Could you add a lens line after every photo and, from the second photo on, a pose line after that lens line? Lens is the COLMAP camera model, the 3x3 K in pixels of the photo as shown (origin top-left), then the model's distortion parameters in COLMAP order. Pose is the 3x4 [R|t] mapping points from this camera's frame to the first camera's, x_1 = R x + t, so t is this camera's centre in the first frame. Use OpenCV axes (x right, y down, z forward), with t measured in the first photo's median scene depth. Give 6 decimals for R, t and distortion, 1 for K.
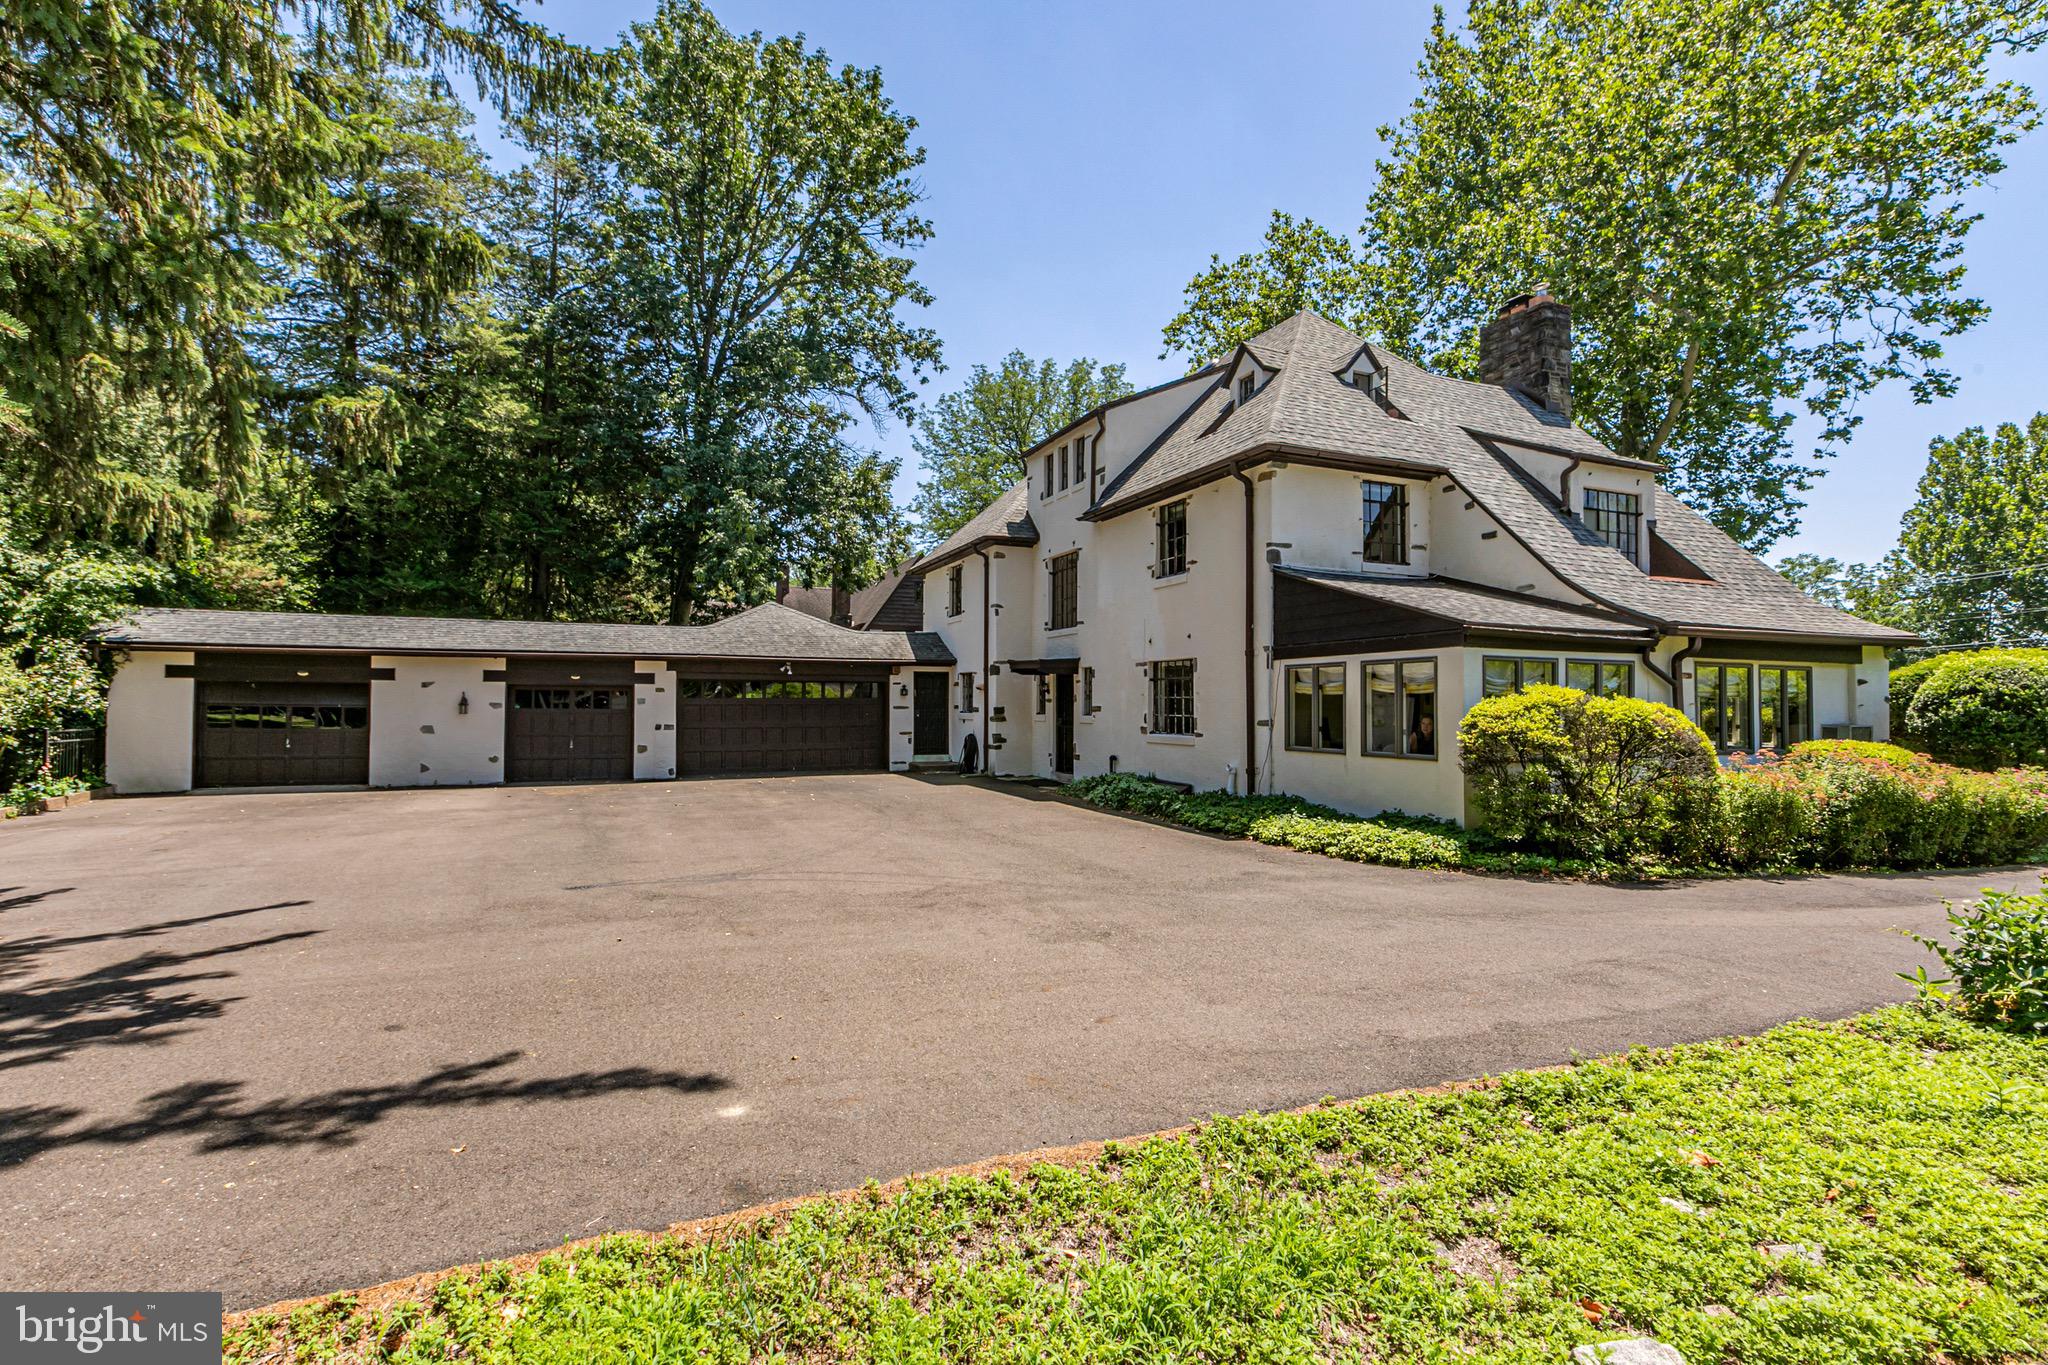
lens RADIAL K [[956.7, 0, 1024.0], [0, 956.7, 682.5], [0, 0, 1]] dist [-0.002217, -0.000131]
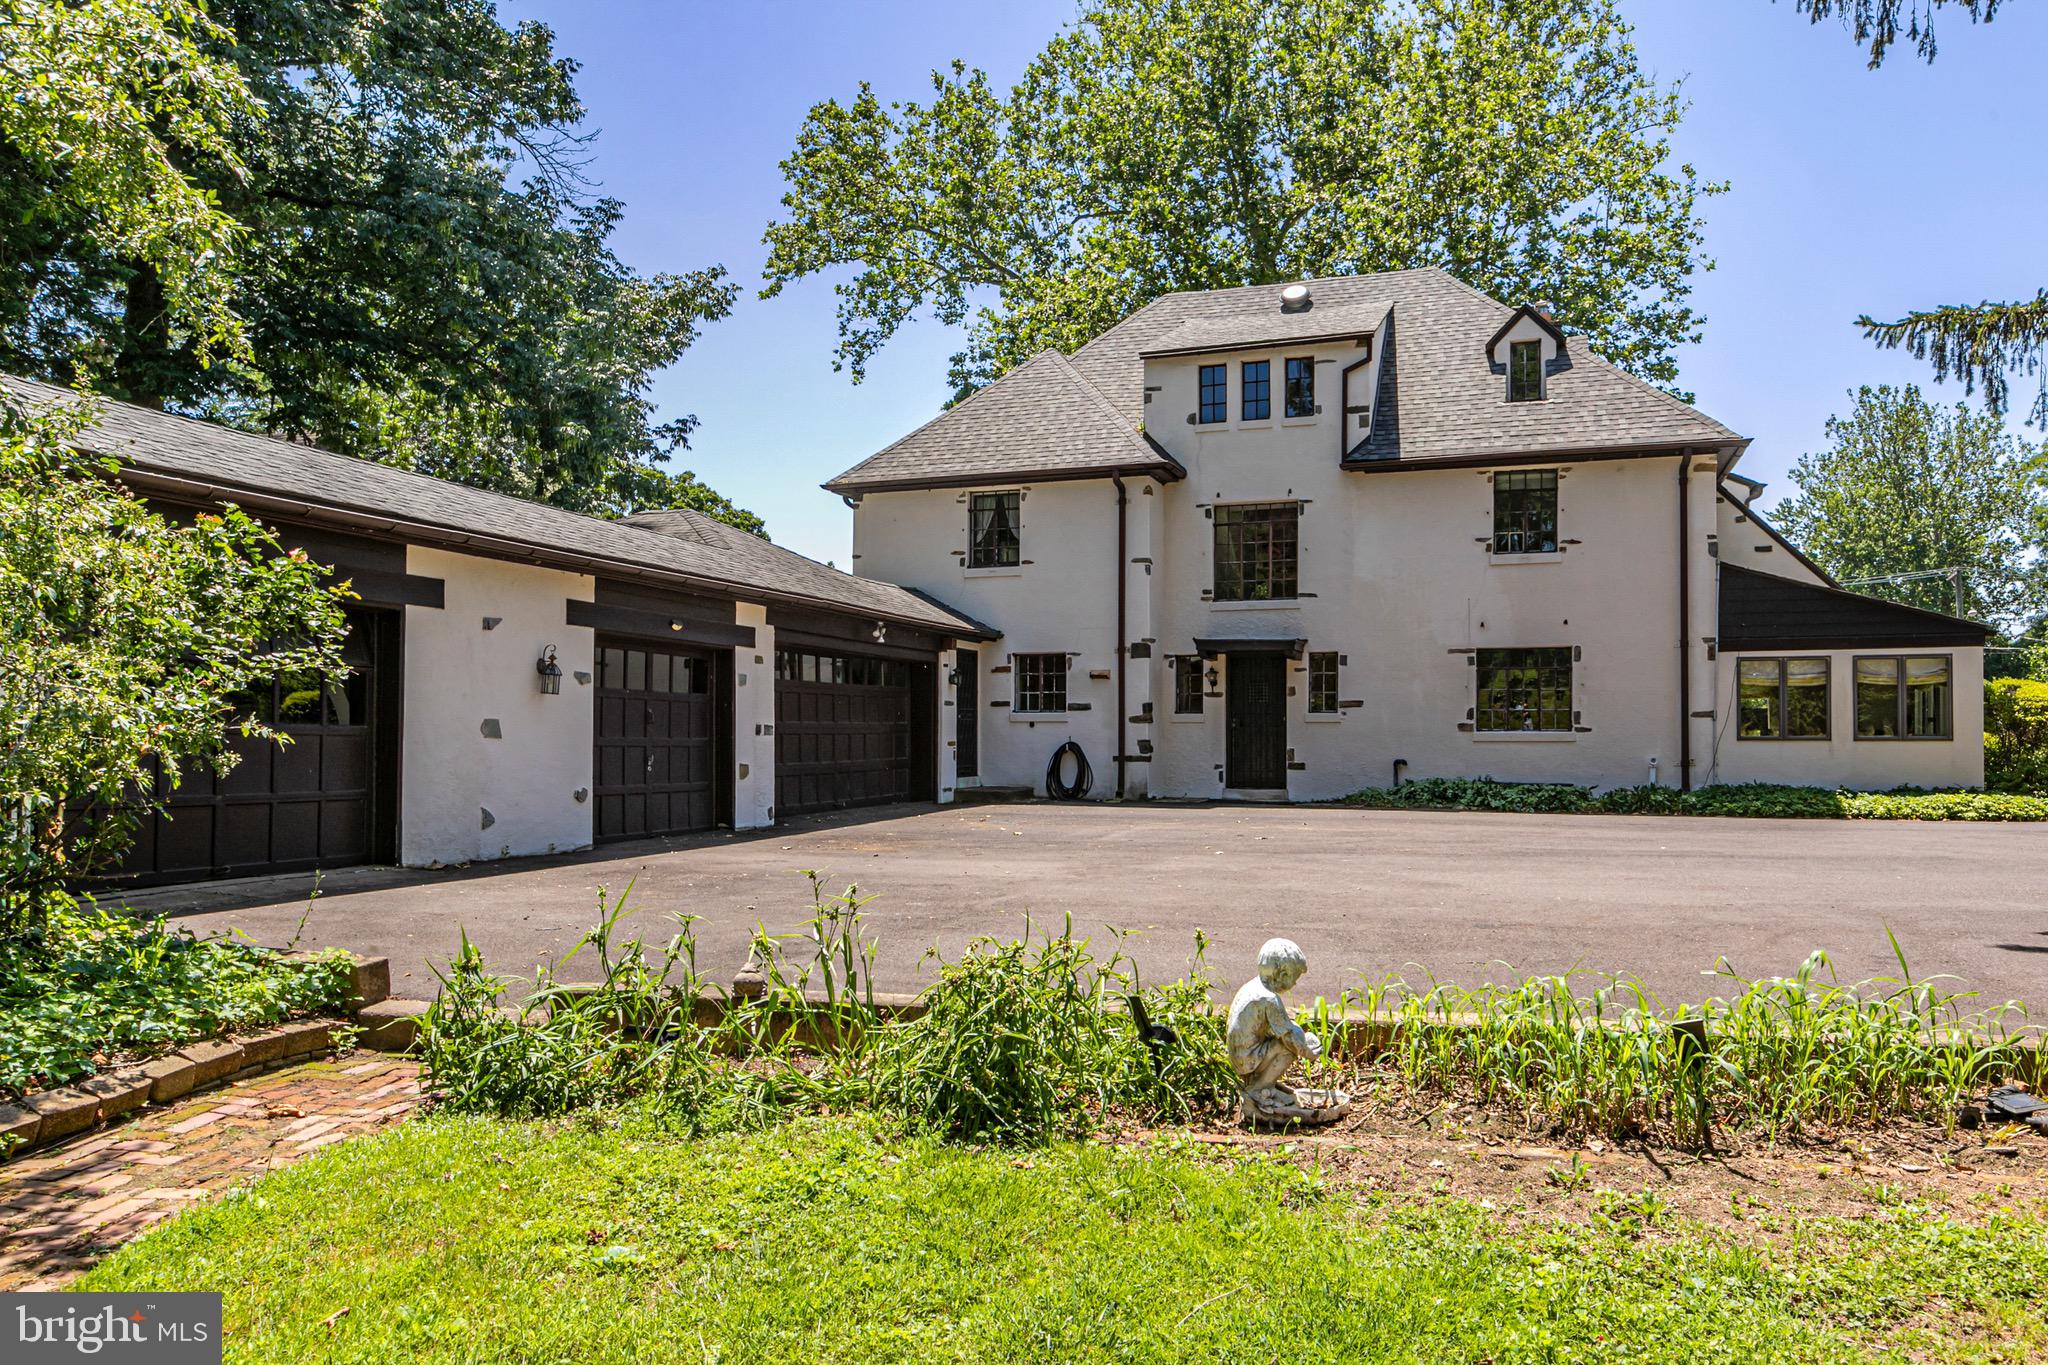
lens RADIAL K [[1393.8, 0, 1025.6], [0, 1393.8, 729.1], [0, 0, 1]] dist [-0.001662, -0.001182]
pose [[0.657584, 0.003163, 0.753374, -0.970260], [-0.016437, 0.999813, 0.010150, 0.040500], [-0.753202, -0.019058, 0.657514, 0.425462]]
